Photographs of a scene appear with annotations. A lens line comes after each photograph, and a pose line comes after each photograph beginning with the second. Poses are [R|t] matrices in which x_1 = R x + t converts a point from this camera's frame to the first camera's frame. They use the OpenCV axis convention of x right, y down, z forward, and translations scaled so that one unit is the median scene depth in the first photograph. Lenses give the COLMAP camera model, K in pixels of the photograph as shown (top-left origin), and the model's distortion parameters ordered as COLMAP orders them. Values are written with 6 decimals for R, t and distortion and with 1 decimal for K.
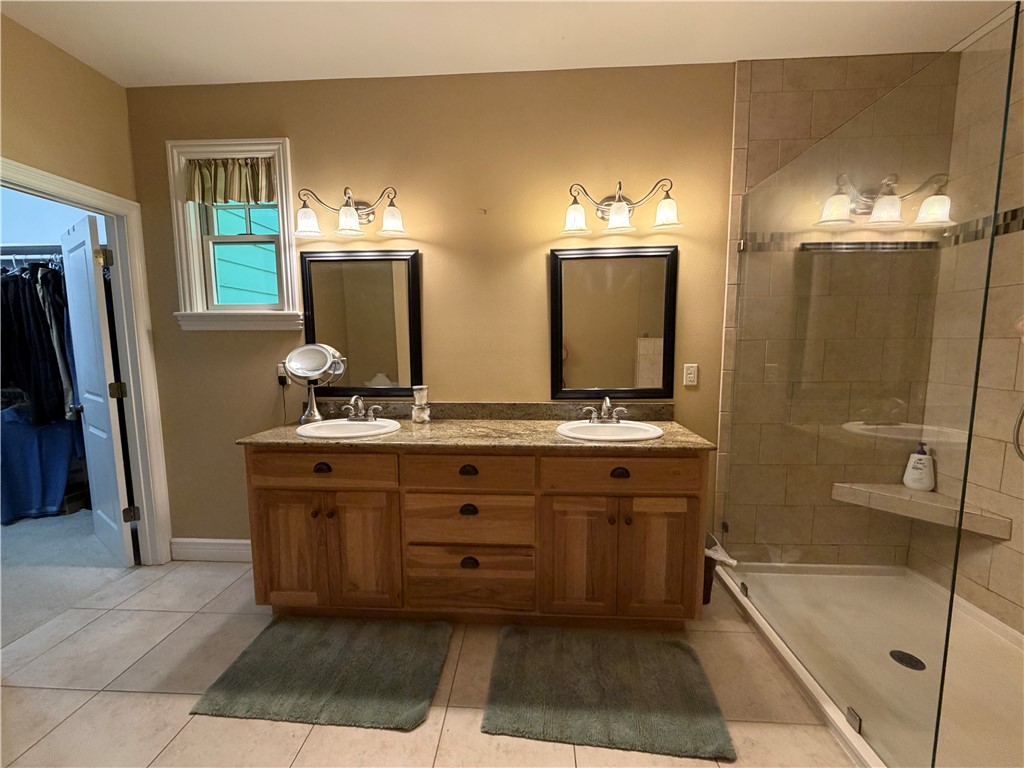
lens RADIAL K [[409.7, 0, 510.6], [0, 409.7, 384.7], [0, 0, 1]] dist [0.001225, -0.000001]
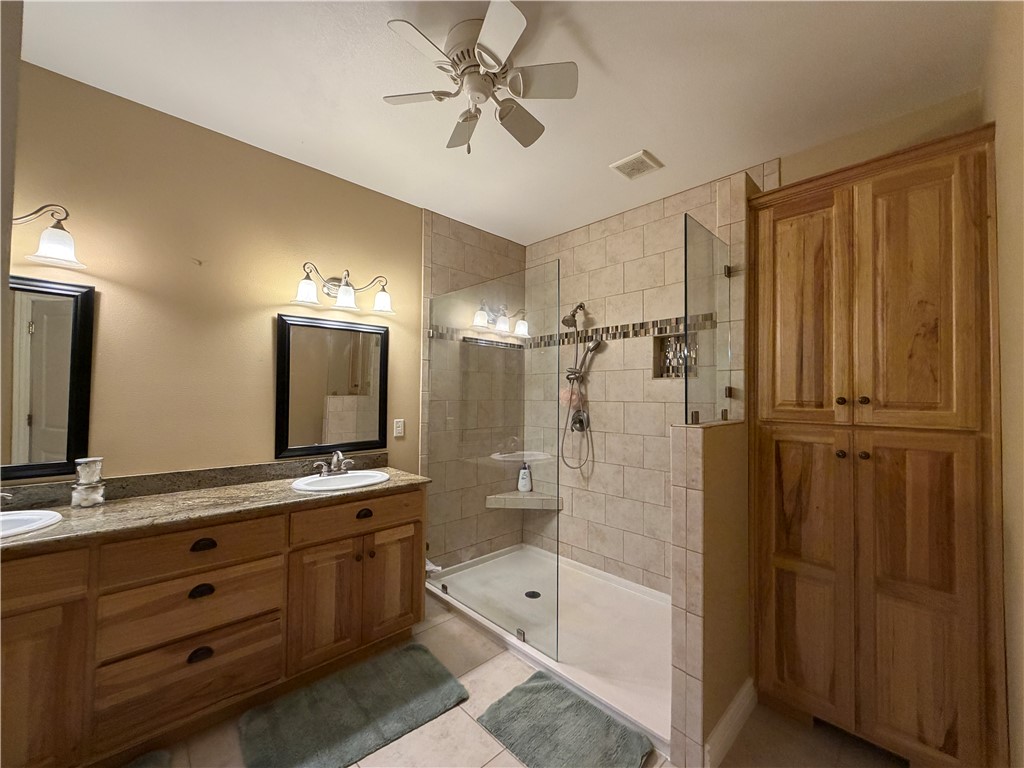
lens RADIAL K [[409.7, 0, 510.6], [0, 409.7, 384.7], [0, 0, 1]] dist [0.001225, -0.000001]
pose [[0.682513, 0.031946, 0.730175, -0.273294], [0.064946, 0.992441, -0.104126, -0.002566], [-0.727983, 0.118489, 0.675279, -0.125503]]
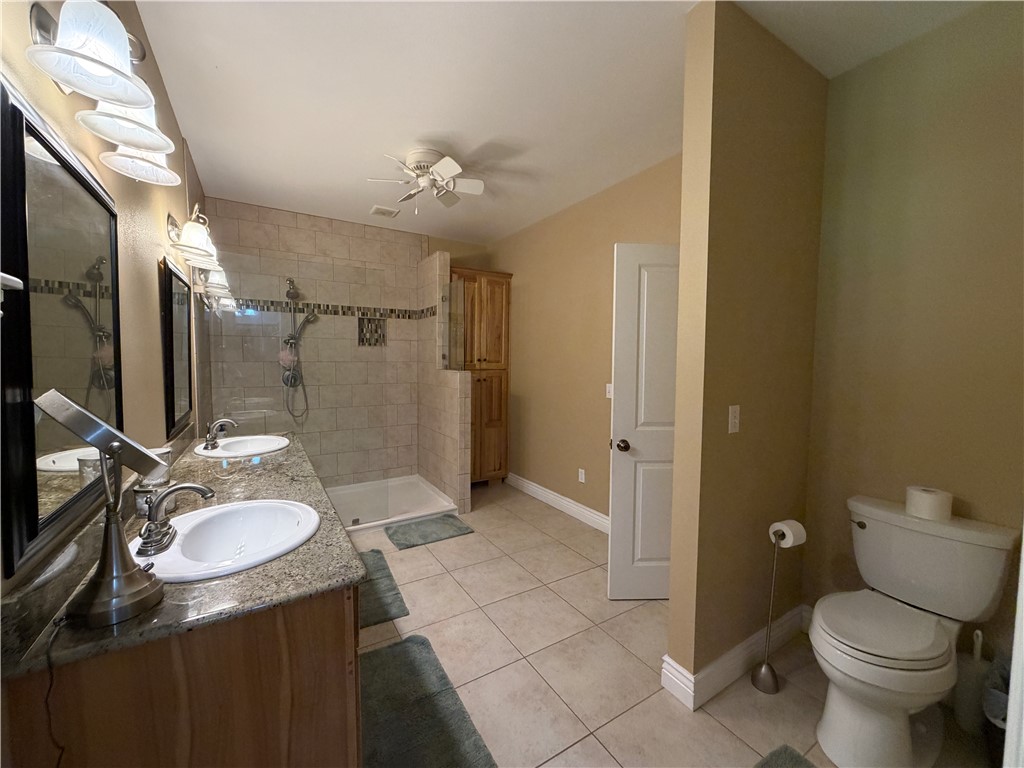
lens RADIAL K [[409.7, 0, 510.6], [0, 409.7, 384.7], [0, 0, 1]] dist [0.001225, -0.000001]
pose [[-0.571312, -0.048884, 0.819276, -1.059232], [0.082979, 0.989669, 0.116915, -0.119244], [-0.816527, 0.134778, -0.561354, 0.999471]]
